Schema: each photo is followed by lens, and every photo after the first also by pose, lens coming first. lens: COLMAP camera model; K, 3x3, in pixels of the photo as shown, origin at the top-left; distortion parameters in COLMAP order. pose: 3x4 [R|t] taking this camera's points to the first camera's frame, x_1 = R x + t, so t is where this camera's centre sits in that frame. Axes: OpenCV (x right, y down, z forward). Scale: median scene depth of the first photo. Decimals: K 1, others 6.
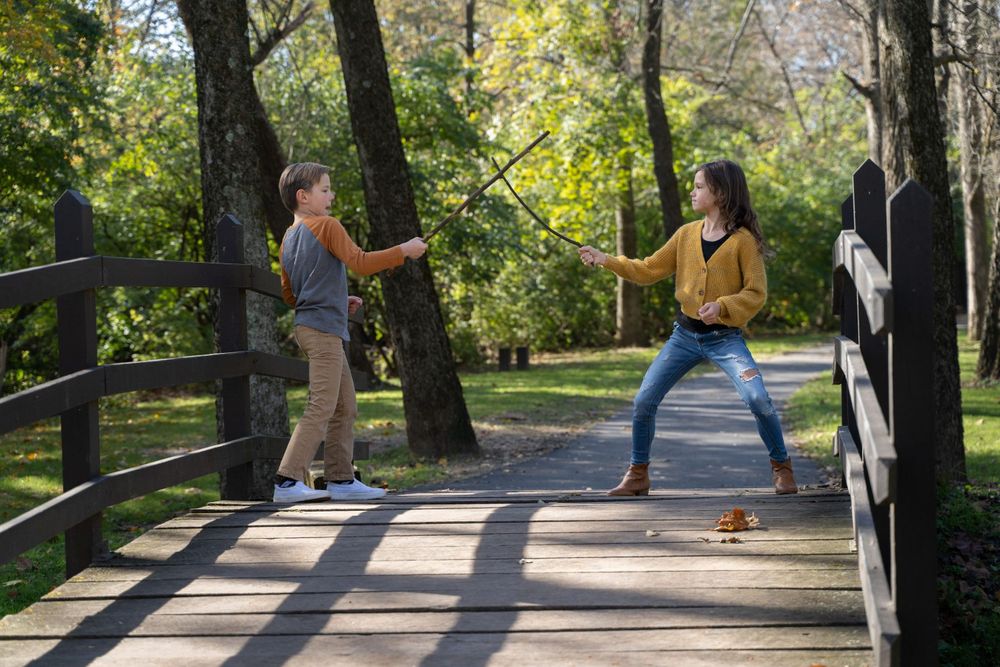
lens RADIAL K [[2281.6, 0, 500.0], [0, 2281.6, 333.5], [0, 0, 1]] dist [0.066577, 0.459425]
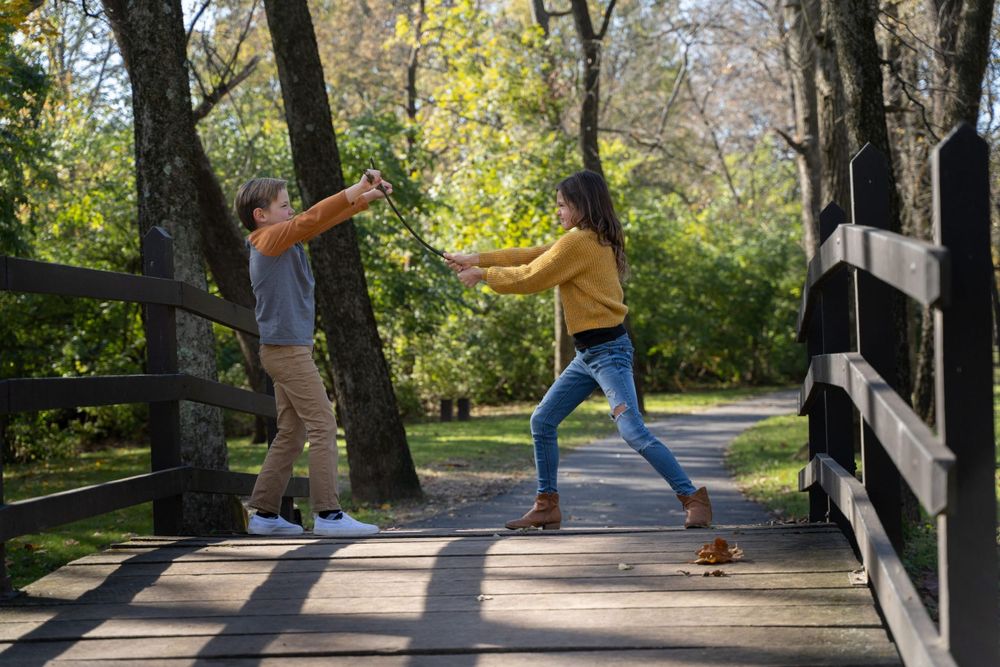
lens RADIAL K [[2148.8, 0, 511.4], [0, 2148.8, 333.0], [0, 0, 1]] dist [0.058369, 0.066075]
pose [[0.999417, 0.000339, 0.034144, -0.001664], [0.000679, 0.999556, -0.029799, 0.005417], [-0.034139, 0.029805, 0.998973, 0.040528]]
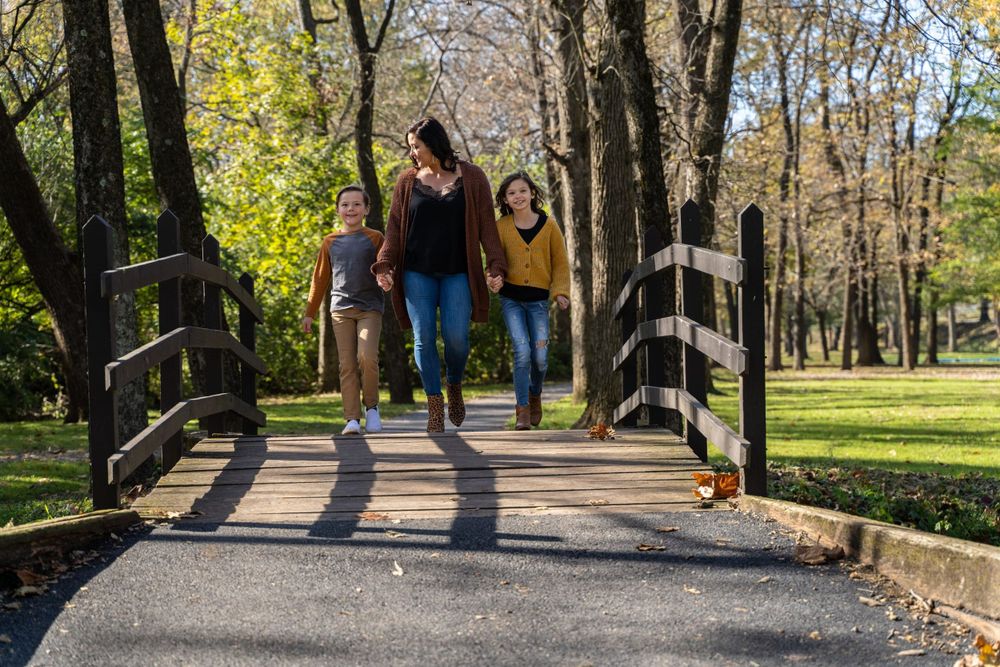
lens RADIAL K [[2419.3, 0, 500.5], [0, 2419.3, 409.3], [0, 0, 1]] dist [-0.007243, 0.614215]
pose [[0.986423, 0.006528, 0.164095, -0.059588], [-0.006296, 0.999978, -0.001934, 0.018226], [-0.164104, 0.000875, 0.986443, -0.156709]]
